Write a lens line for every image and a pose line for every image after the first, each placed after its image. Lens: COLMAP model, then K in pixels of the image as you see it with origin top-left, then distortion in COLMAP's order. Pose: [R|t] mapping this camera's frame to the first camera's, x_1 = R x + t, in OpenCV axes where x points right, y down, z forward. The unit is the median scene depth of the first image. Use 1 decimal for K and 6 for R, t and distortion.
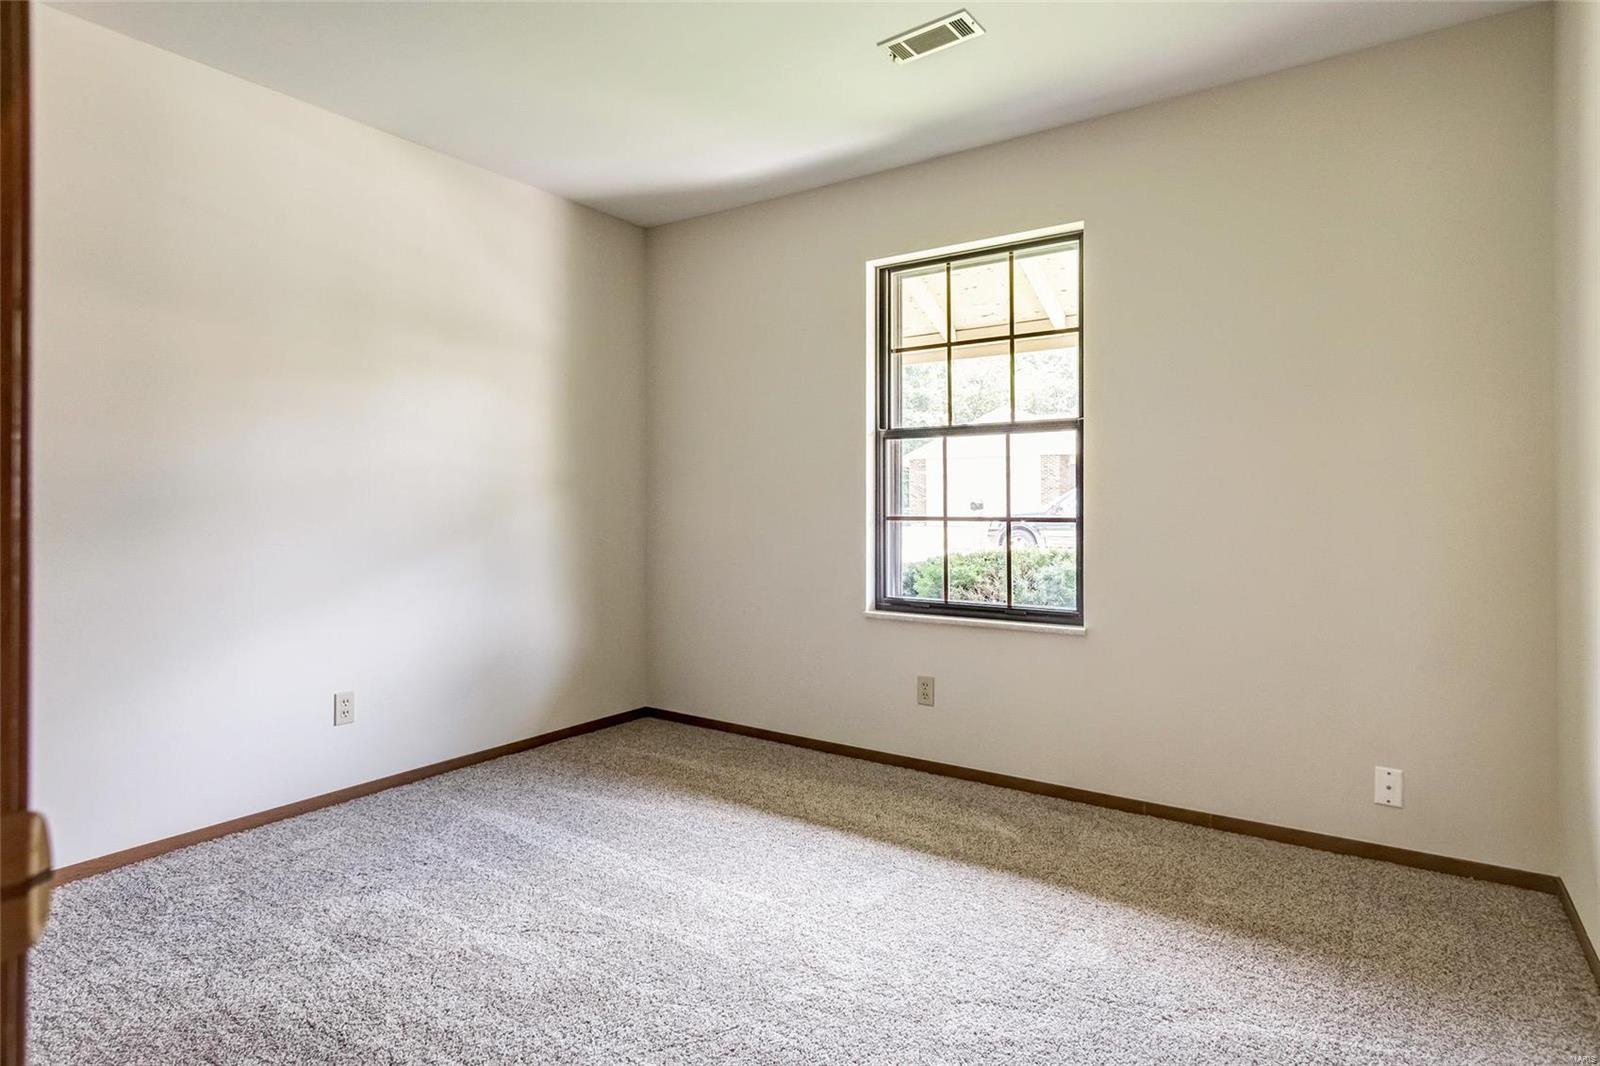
lens RADIAL K [[846.6, 0, 803.7], [0, 846.6, 516.6], [0, 0, 1]] dist [0.005283, 0.000222]
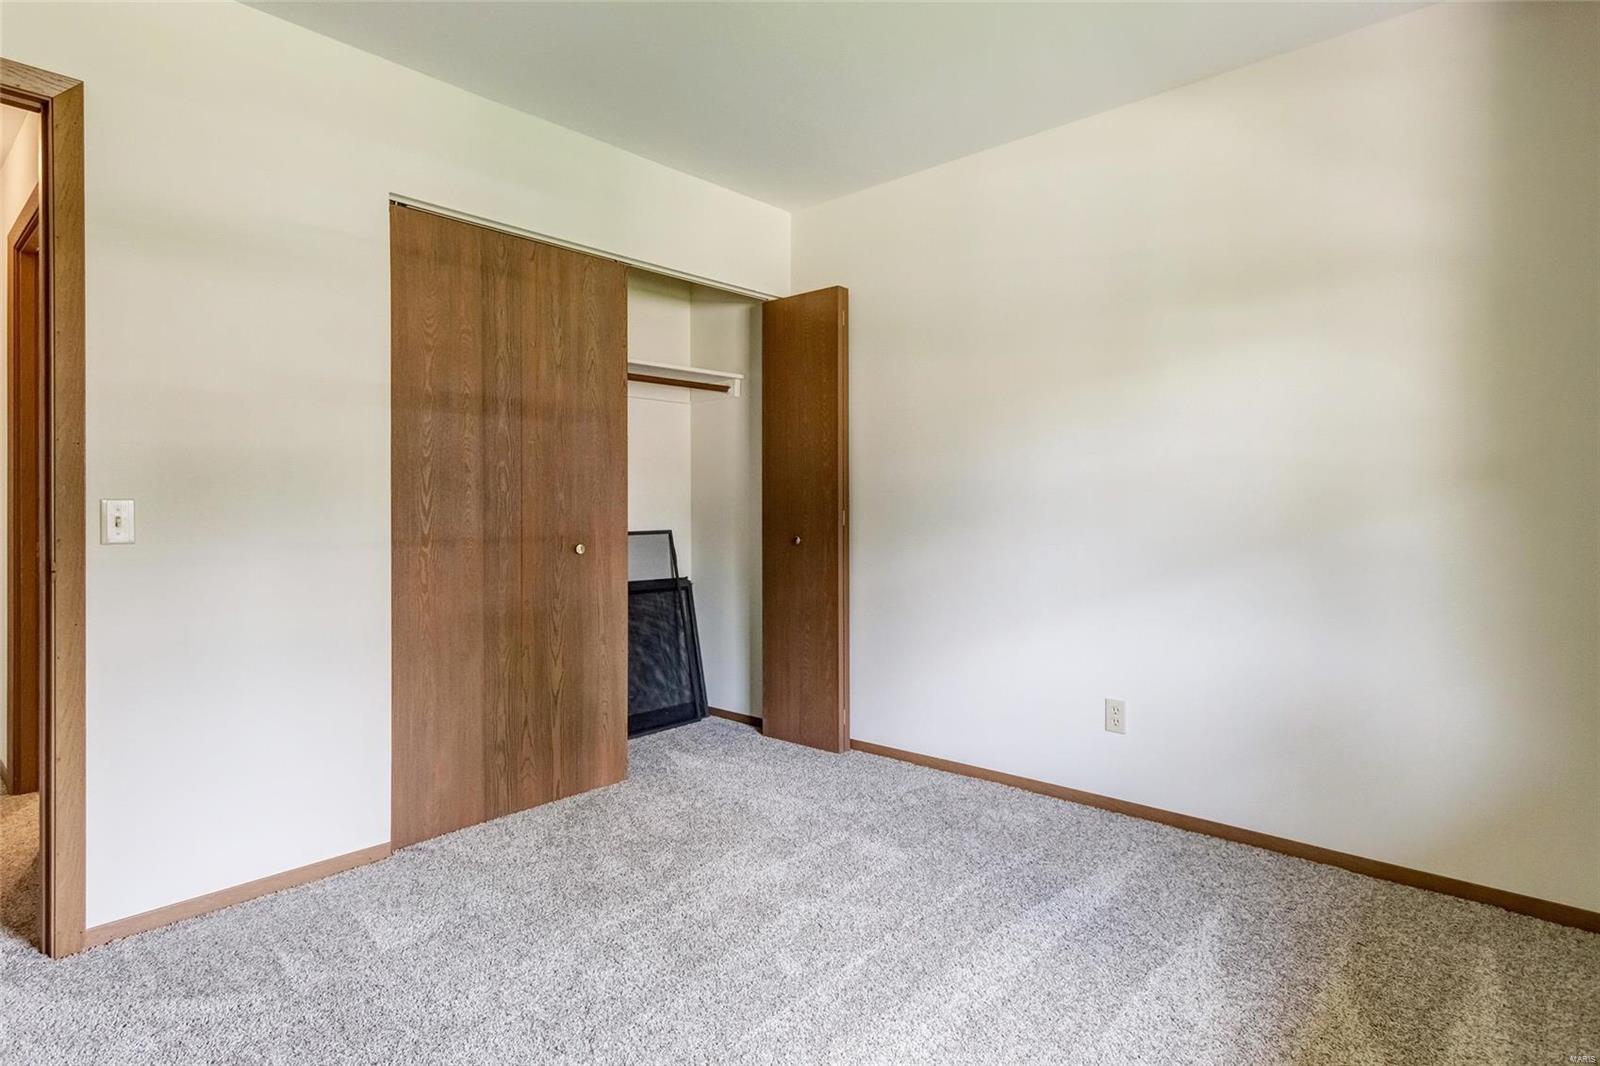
lens RADIAL K [[846.6, 0, 803.7], [0, 846.6, 516.6], [0, 0, 1]] dist [0.005283, 0.000222]
pose [[-0.133935, 0.011896, -0.990919, 0.473136], [-0.012142, 0.999833, 0.013644, -0.011674], [0.990916, 0.013859, -0.133768, 0.780146]]
